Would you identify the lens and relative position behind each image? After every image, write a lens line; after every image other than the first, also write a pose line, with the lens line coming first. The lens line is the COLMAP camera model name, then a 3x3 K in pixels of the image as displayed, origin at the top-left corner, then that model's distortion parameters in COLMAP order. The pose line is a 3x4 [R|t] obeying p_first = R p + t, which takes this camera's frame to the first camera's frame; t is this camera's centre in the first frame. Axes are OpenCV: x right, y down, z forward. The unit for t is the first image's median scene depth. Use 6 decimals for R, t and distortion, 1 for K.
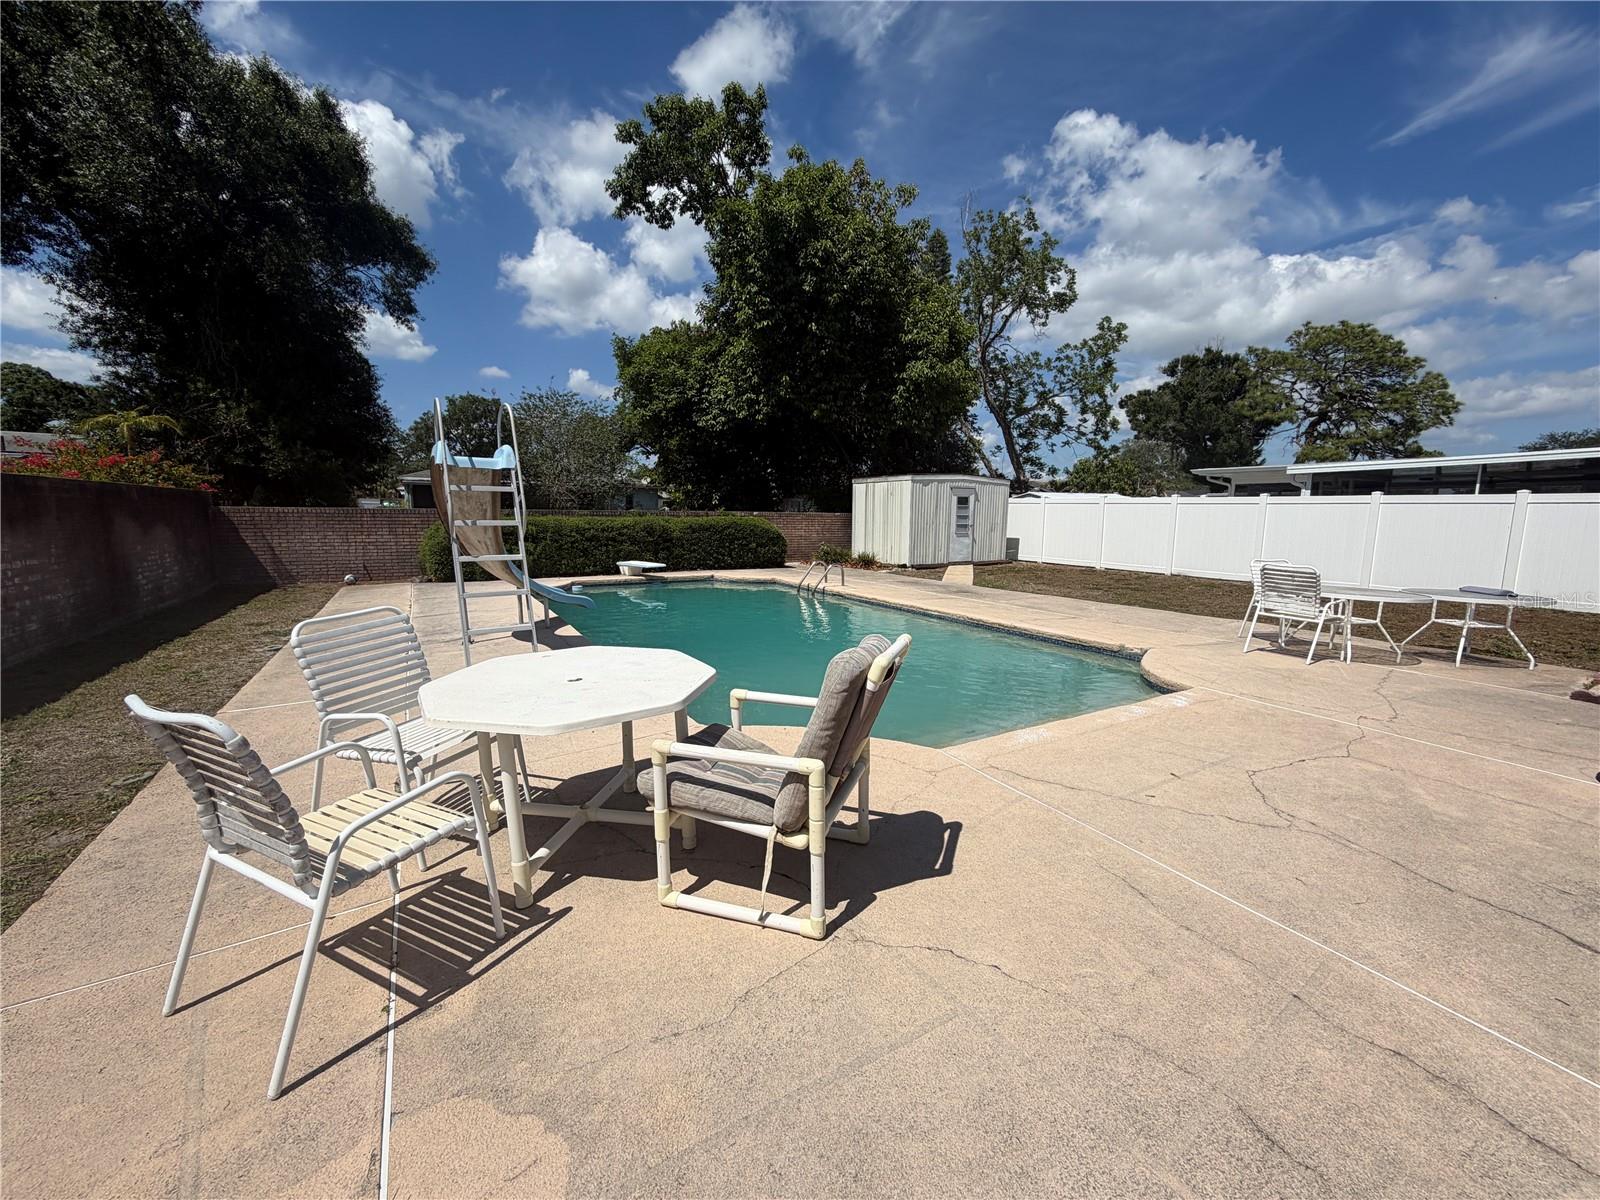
lens RADIAL K [[635.8, 0, 793.3], [0, 635.8, 605.9], [0, 0, 1]] dist [-0.005363, 0.003267]
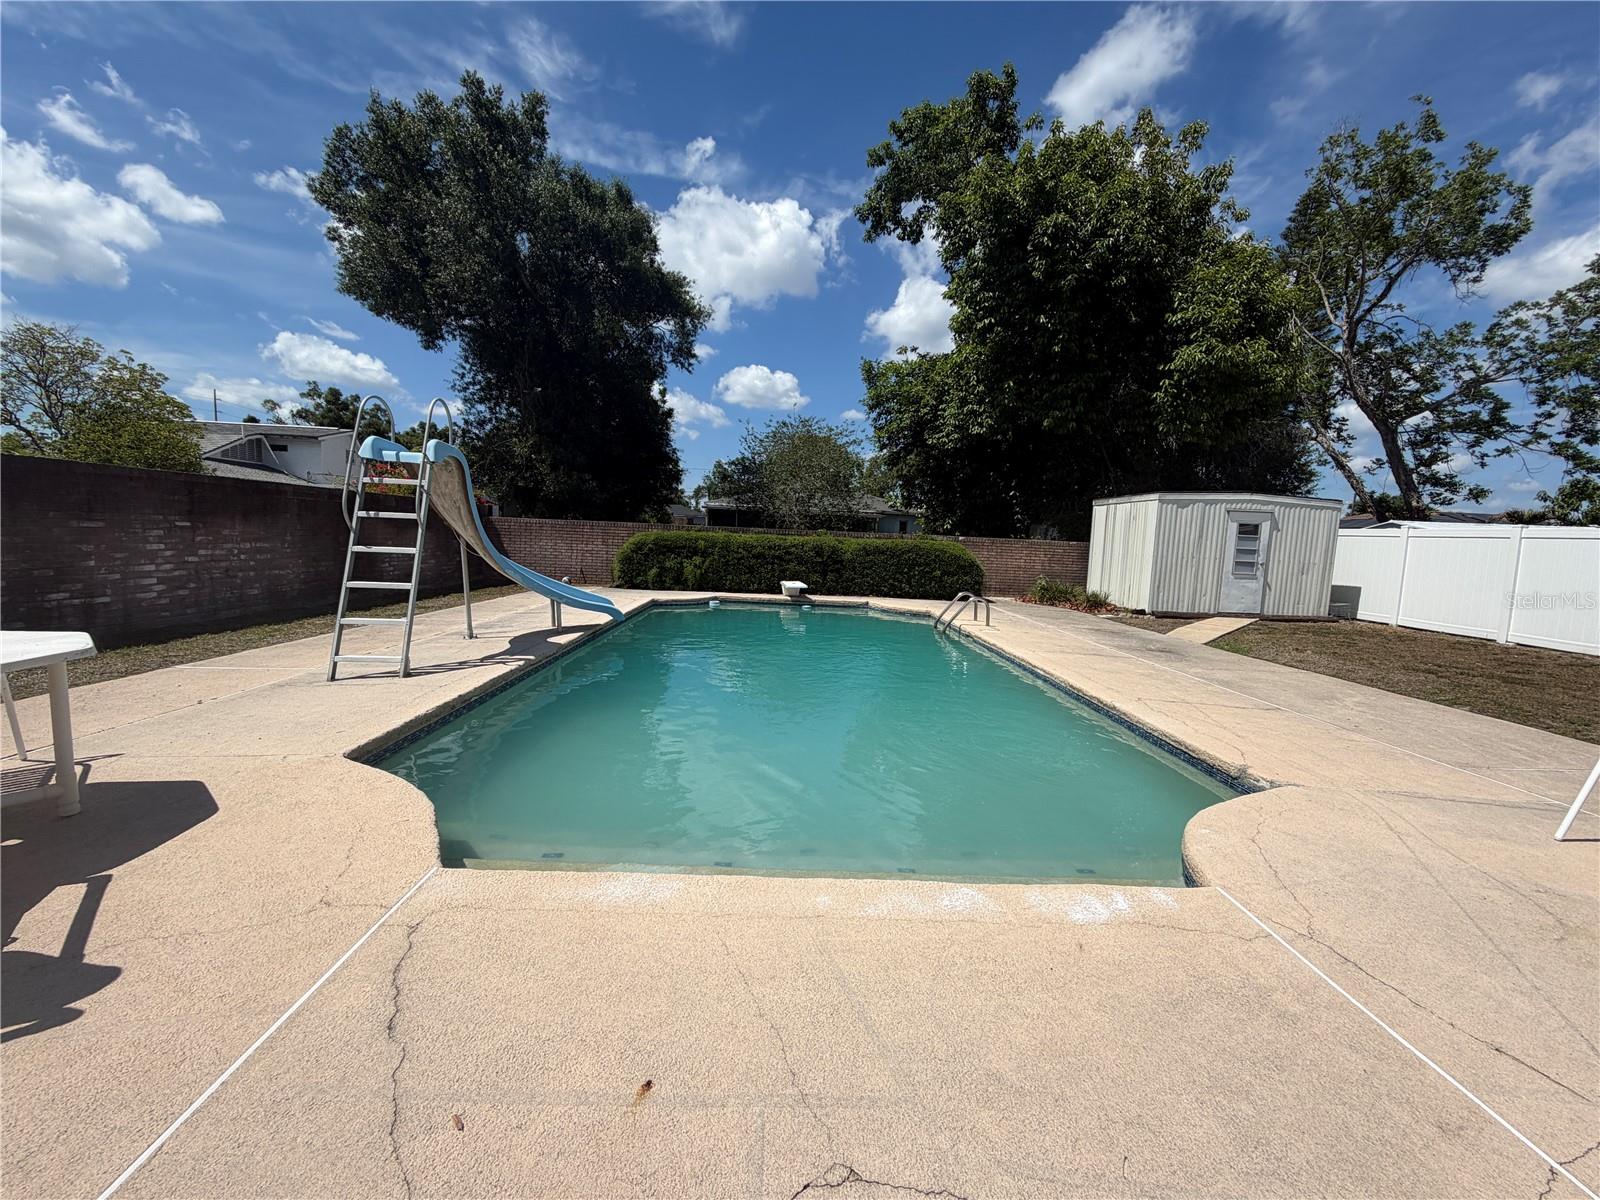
lens RADIAL K [[635.8, 0, 801.5], [0, 635.8, 604.2], [0, 0, 1]] dist [-0.005363, 0.003267]
pose [[0.875351, 0.078197, -0.477122, 0.162507], [-0.103090, 0.994328, -0.026171, -0.009010], [0.472369, 0.072096, 0.878447, 0.124204]]
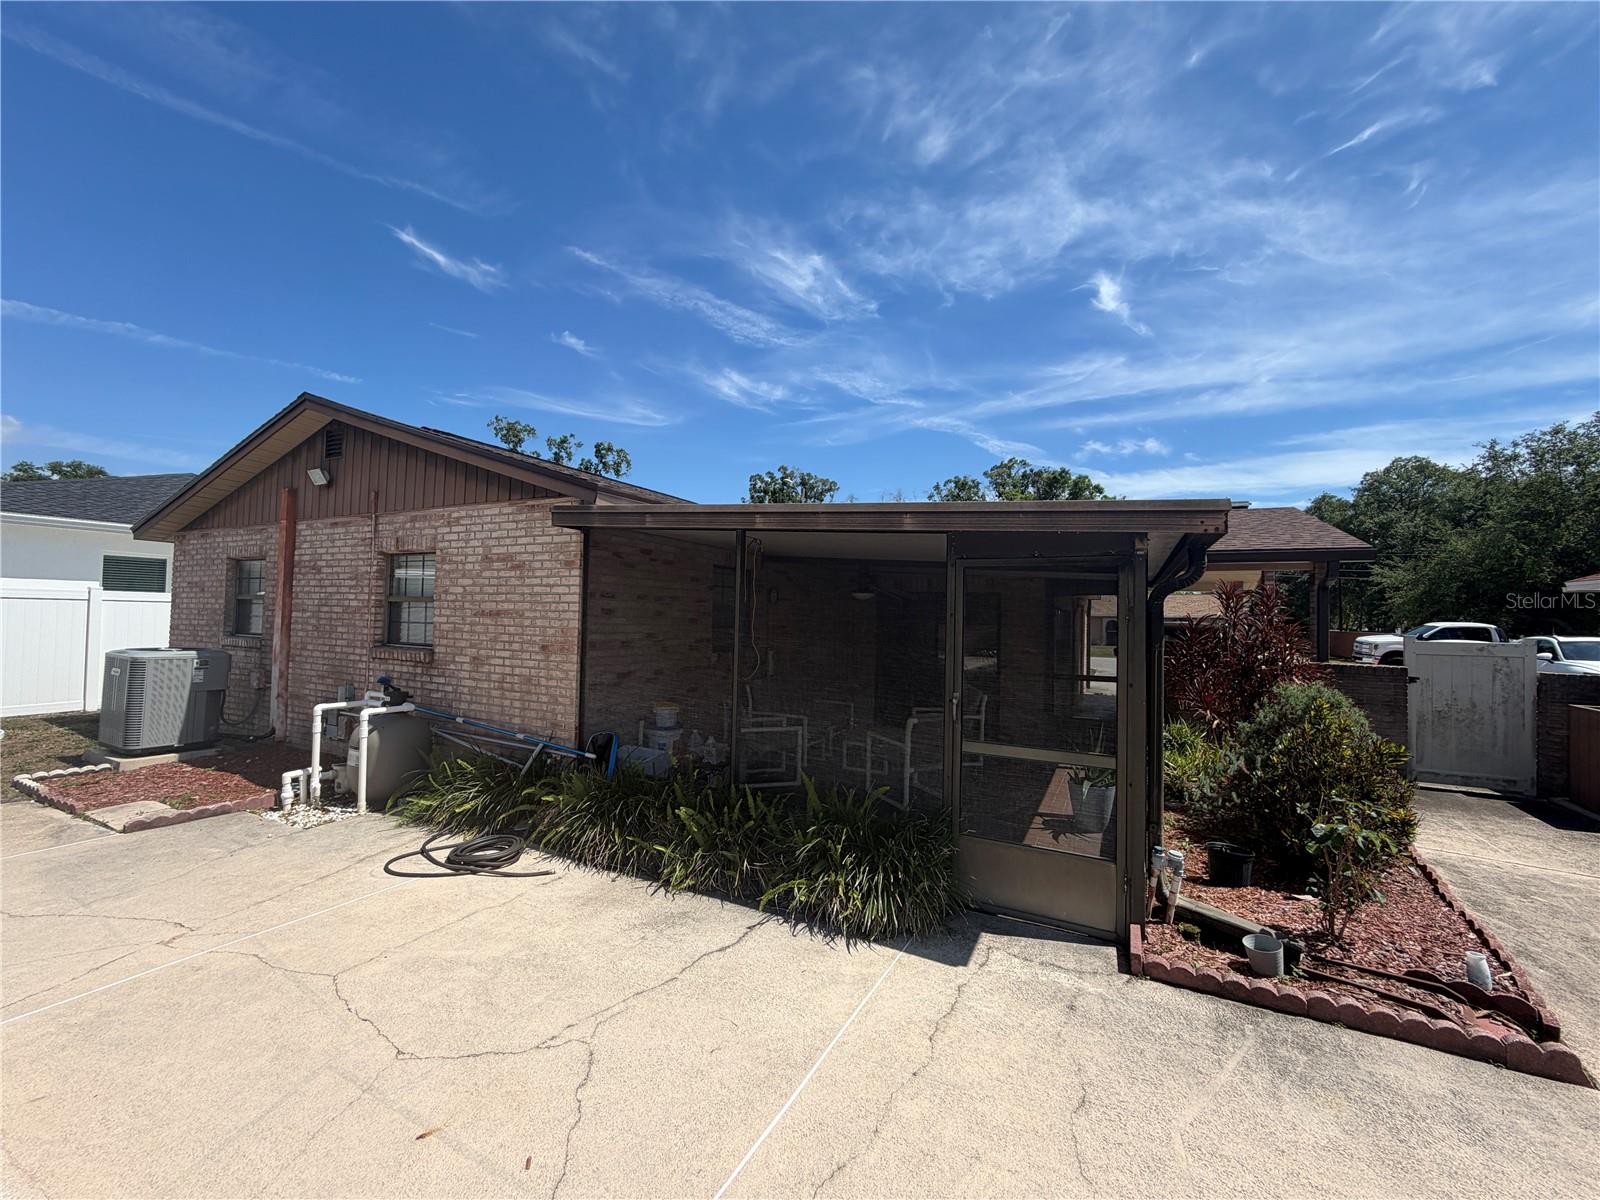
lens RADIAL K [[635.8, 0, 805.6], [0, 635.8, 591.7], [0, 0, 1]] dist [-0.005363, 0.003267]
pose [[-0.536453, 0.007340, 0.843898, -0.015781], [0.094157, 0.994240, 0.051207, -0.042784], [-0.838661, 0.106929, -0.534054, 0.181291]]
